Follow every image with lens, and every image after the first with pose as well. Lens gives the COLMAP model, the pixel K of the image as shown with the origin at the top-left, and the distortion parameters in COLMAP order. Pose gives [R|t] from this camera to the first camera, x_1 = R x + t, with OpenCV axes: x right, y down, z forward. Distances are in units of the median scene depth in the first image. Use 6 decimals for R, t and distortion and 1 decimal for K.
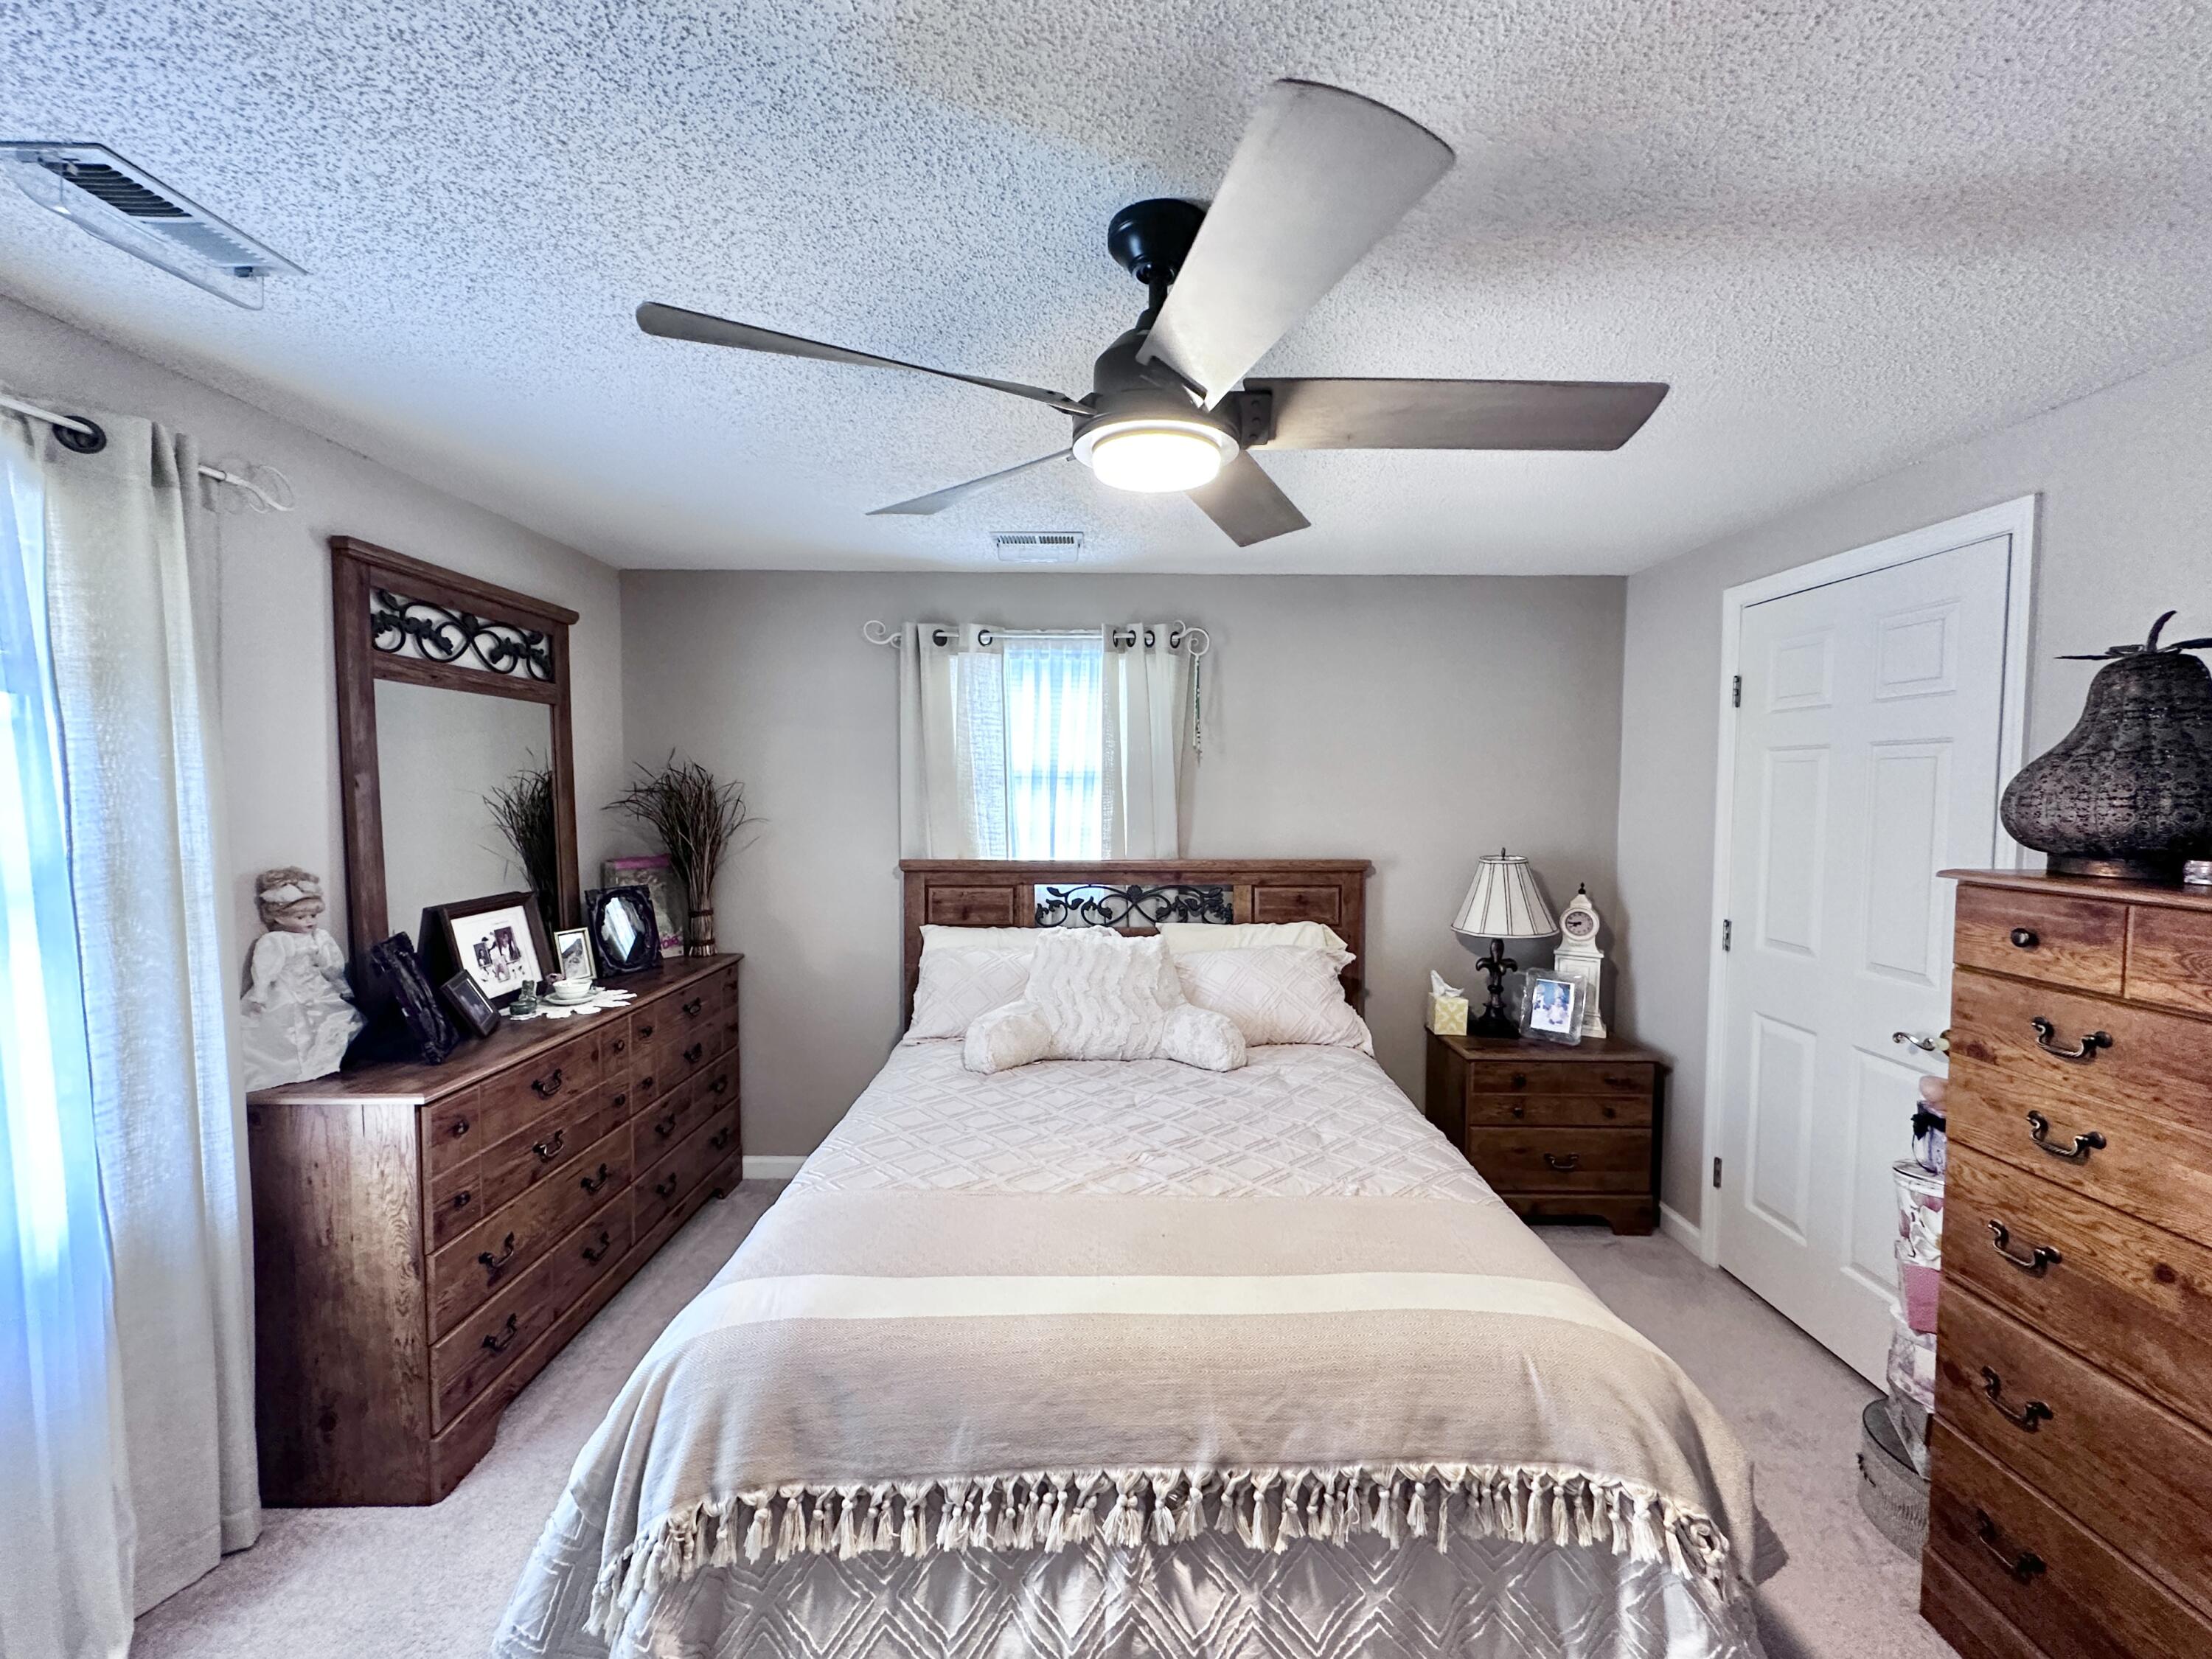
lens RADIAL K [[882.9, 0, 1106.3], [0, 882.9, 828.3], [0, 0, 1]] dist [0.000751, -0.000254]
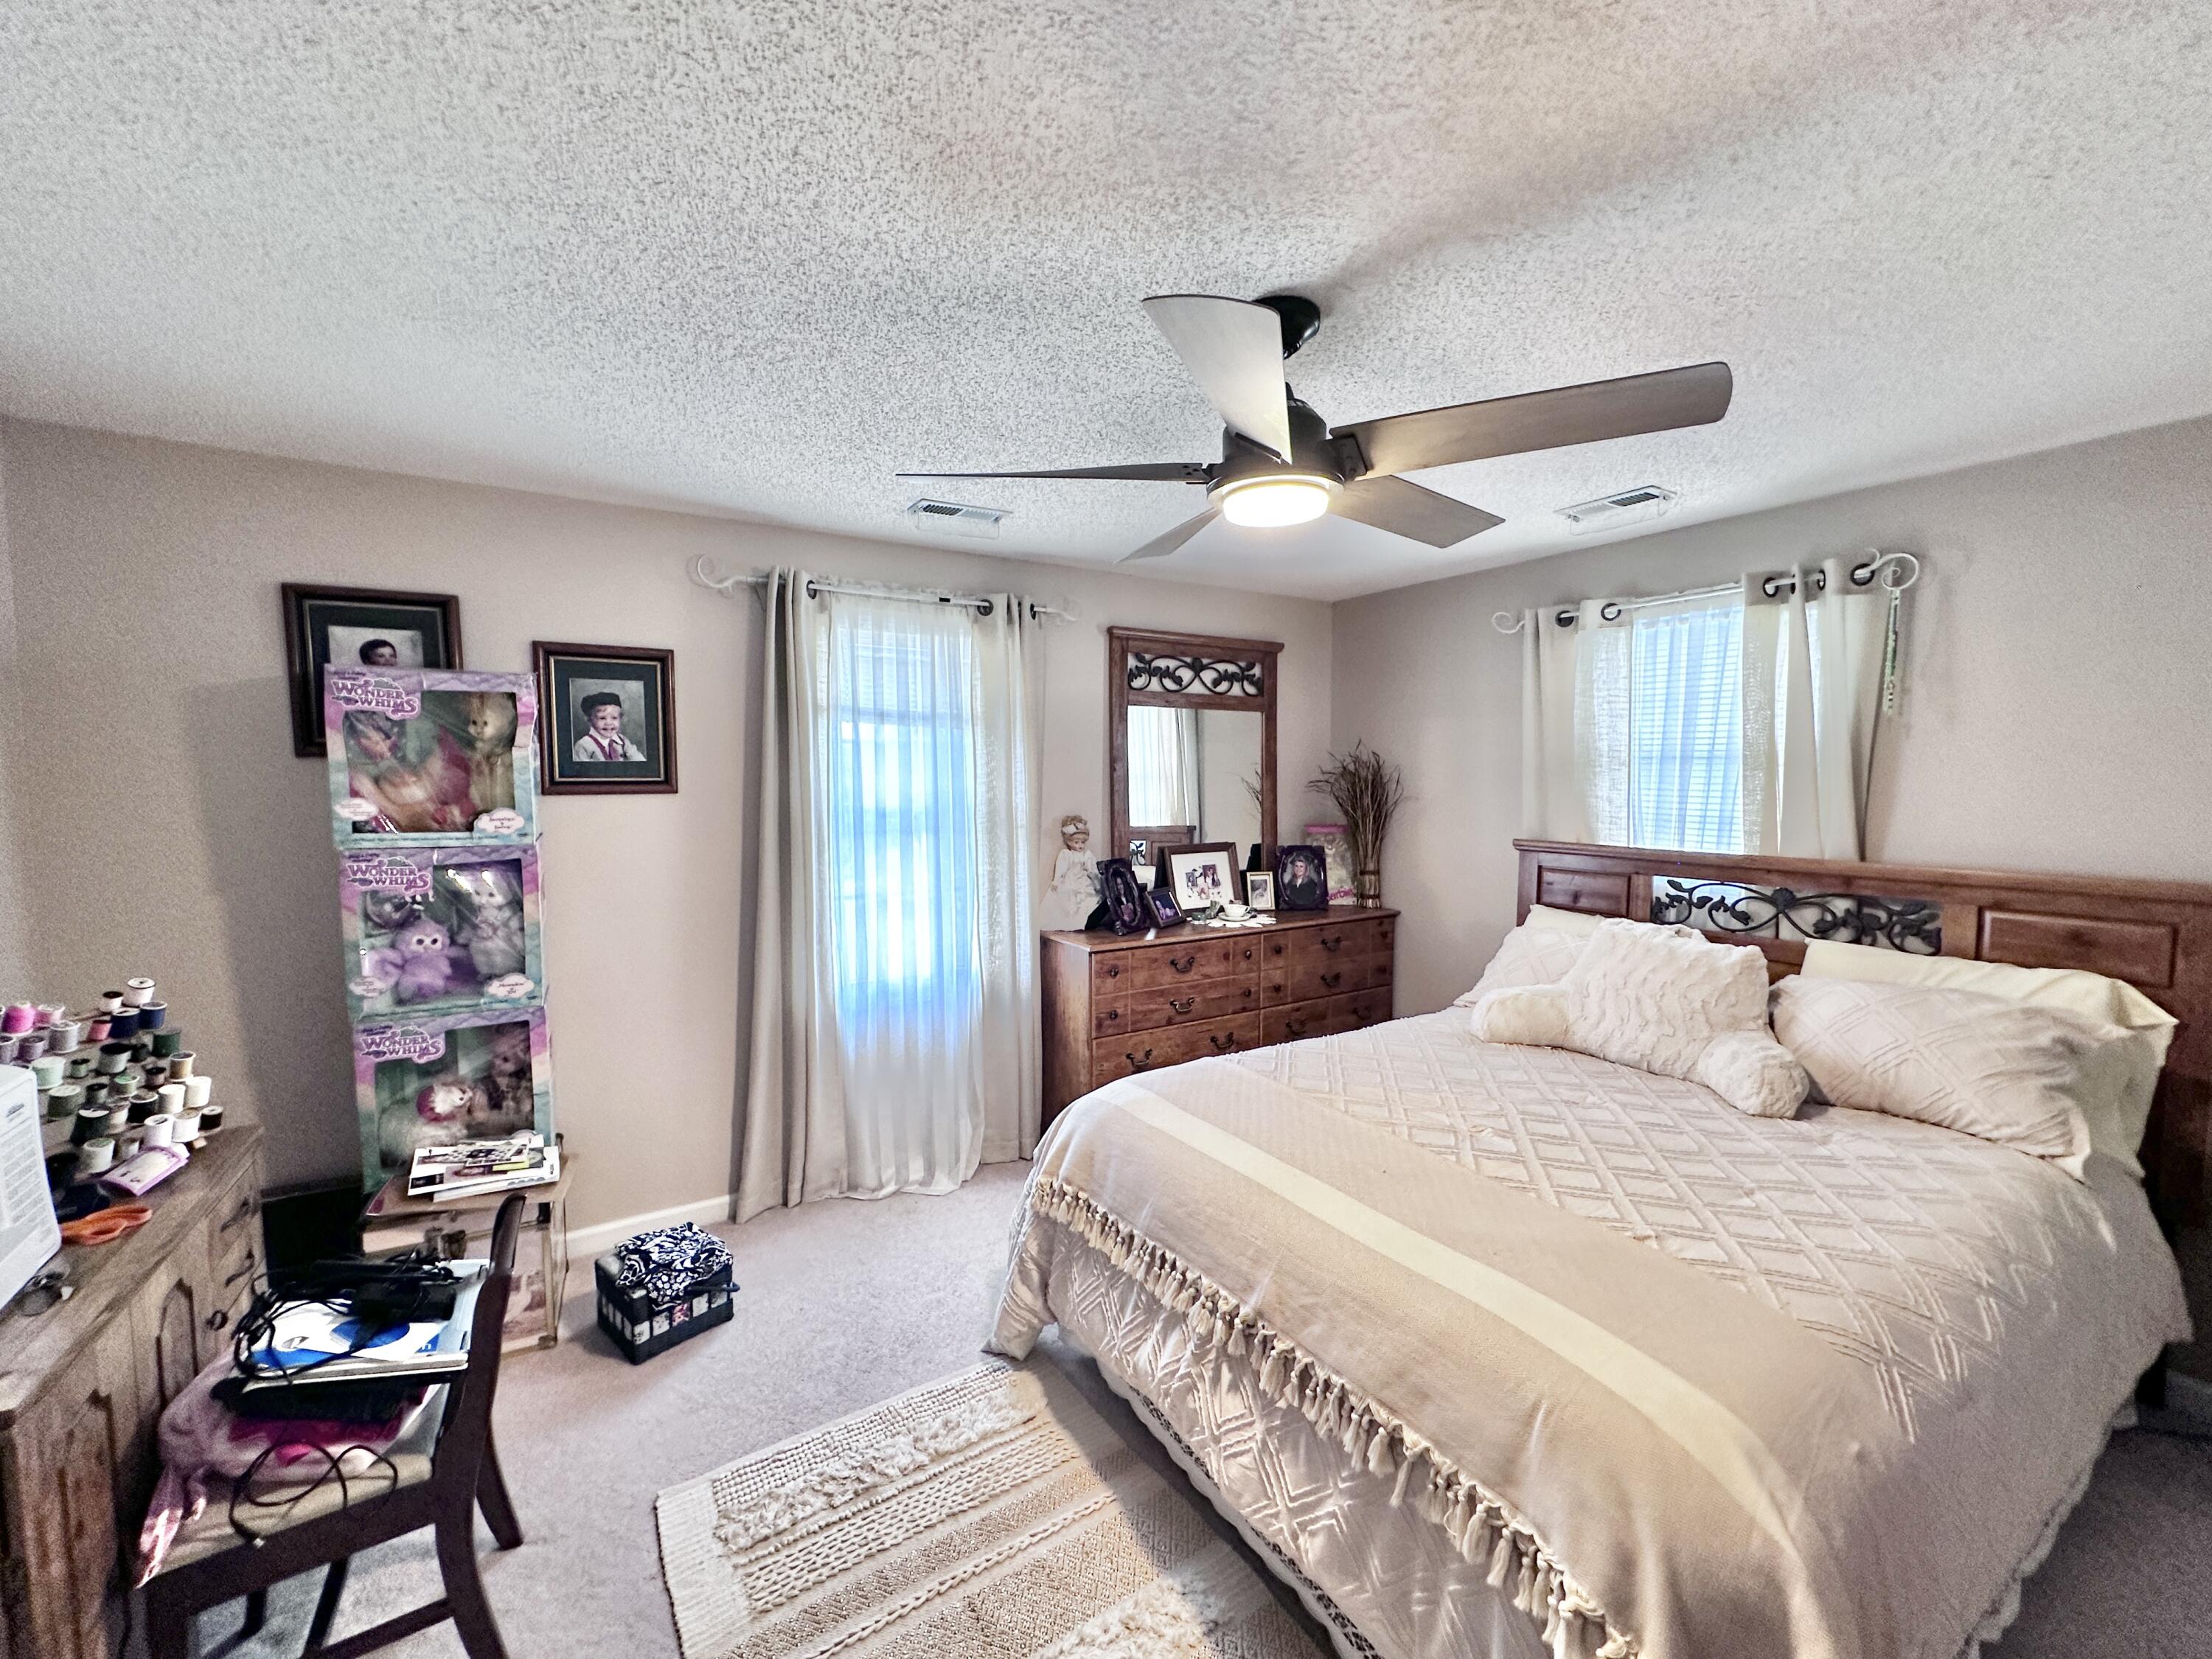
lens RADIAL K [[882.9, 0, 1160.8], [0, 882.9, 822.8], [0, 0, 1]] dist [0.000751, -0.000254]
pose [[0.559523, 0.044154, -0.827638, 0.546765], [-0.034990, 0.998948, 0.029639, 0.000379], [0.828076, 0.012375, 0.560479, 0.096459]]
